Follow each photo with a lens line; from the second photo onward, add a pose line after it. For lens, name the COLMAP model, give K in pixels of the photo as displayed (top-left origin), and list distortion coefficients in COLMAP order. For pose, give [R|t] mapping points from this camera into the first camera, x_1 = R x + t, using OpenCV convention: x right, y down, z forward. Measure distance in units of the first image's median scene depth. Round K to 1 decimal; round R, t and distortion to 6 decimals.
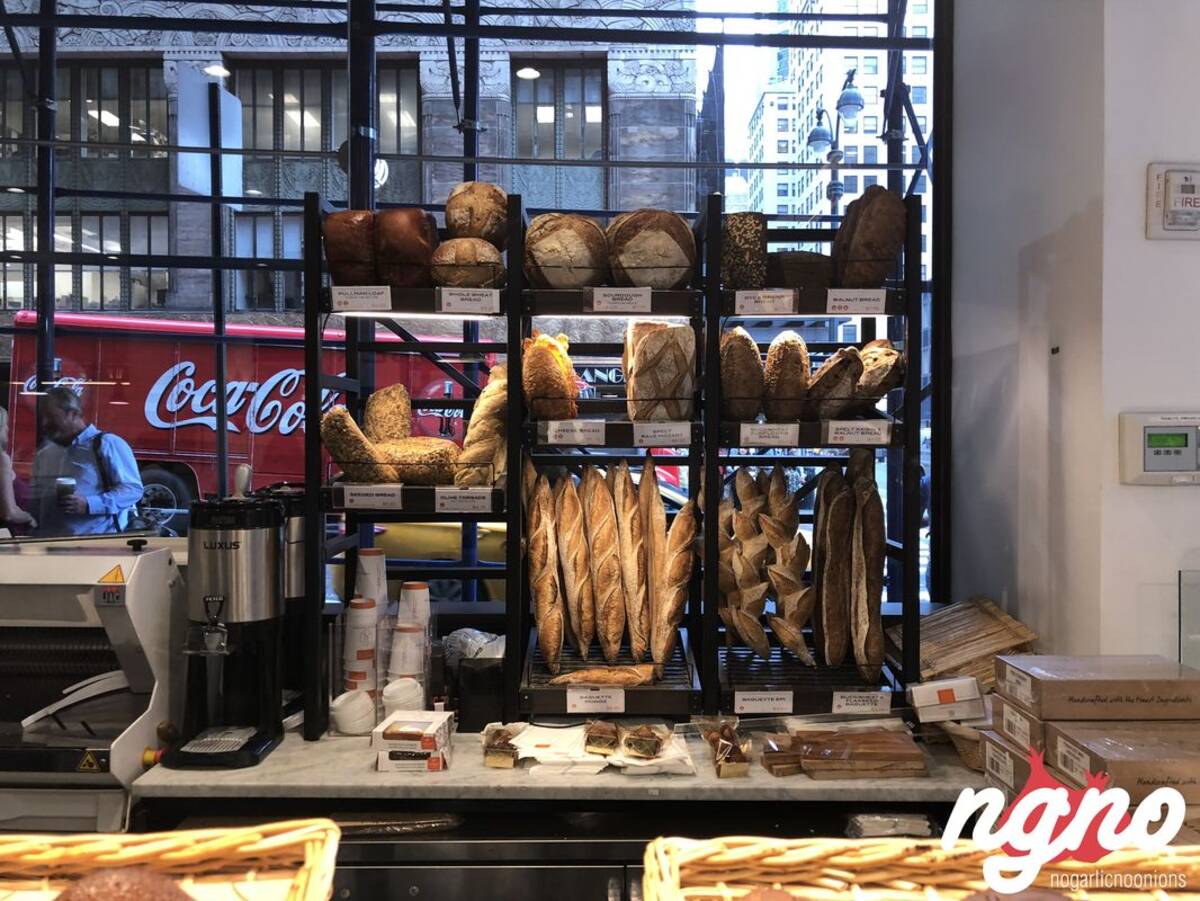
lens RADIAL K [[960.0, 0, 617.9], [0, 960.0, 451.6], [0, 0, 1]] dist [0.102814, -0.186630]
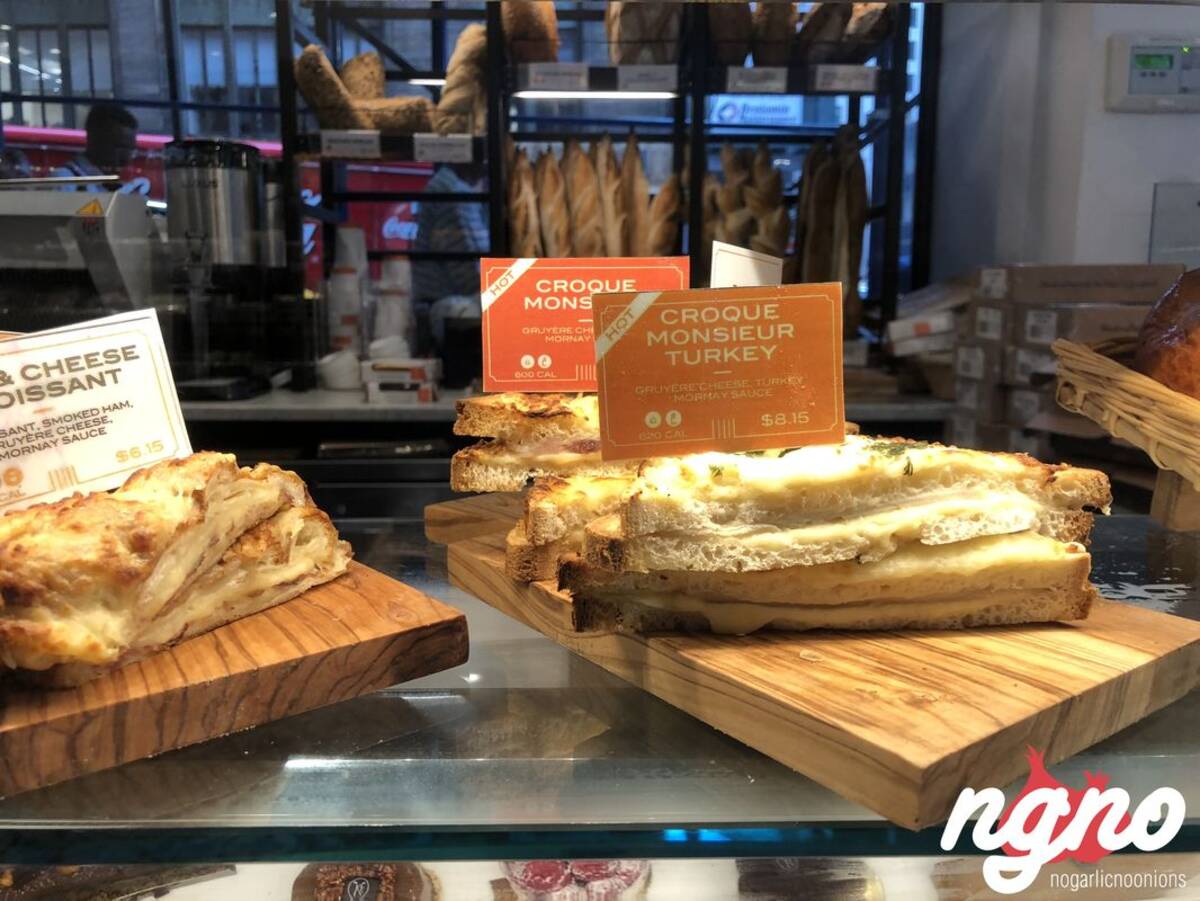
lens RADIAL K [[979.4, 0, 620.2], [0, 979.4, 448.0], [0, 0, 1]] dist [0.015674, -0.008121]
pose [[0.999589, -0.002969, 0.028529, -0.010042], [-0.001140, 0.989732, 0.142934, 0.205245], [-0.028660, -0.142908, 0.989321, -0.033981]]
